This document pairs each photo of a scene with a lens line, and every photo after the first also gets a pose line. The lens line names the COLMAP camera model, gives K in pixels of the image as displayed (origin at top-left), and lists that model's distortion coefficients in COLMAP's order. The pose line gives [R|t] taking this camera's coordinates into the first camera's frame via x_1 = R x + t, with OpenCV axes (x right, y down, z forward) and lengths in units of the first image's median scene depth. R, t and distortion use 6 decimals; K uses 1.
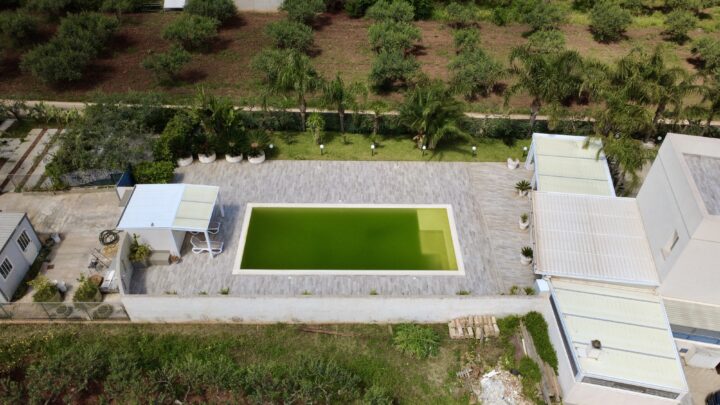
lens RADIAL K [[521.6, 0, 360.0], [0, 521.6, 202.5], [0, 0, 1]] dist [-0.004495, -0.000912]
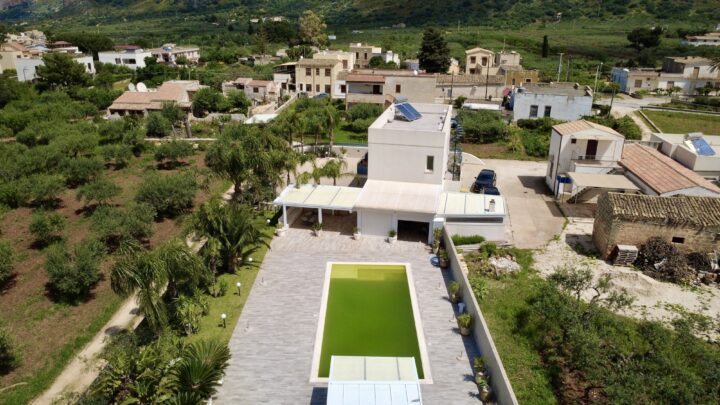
lens RADIAL K [[521.6, 0, 360.0], [0, 521.6, 202.5], [0, 0, 1]] dist [-0.004495, -0.000912]
pose [[0.014006, -0.348562, 0.937181, -0.837444], [0.666561, 0.701891, 0.251090, -0.324176], [-0.745319, 0.621172, 0.242168, 0.629687]]
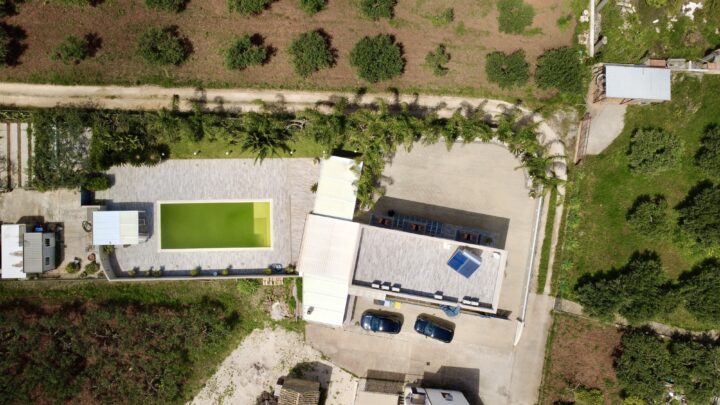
lens RADIAL K [[521.6, 0, 360.0], [0, 521.6, 202.5], [0, 0, 1]] dist [-0.004495, -0.000912]
pose [[0.999954, -0.007649, 0.005852, 0.476140], [0.001031, 0.689105, 0.724660, -1.313344], [-0.009576, -0.724621, 0.689081, -0.235428]]
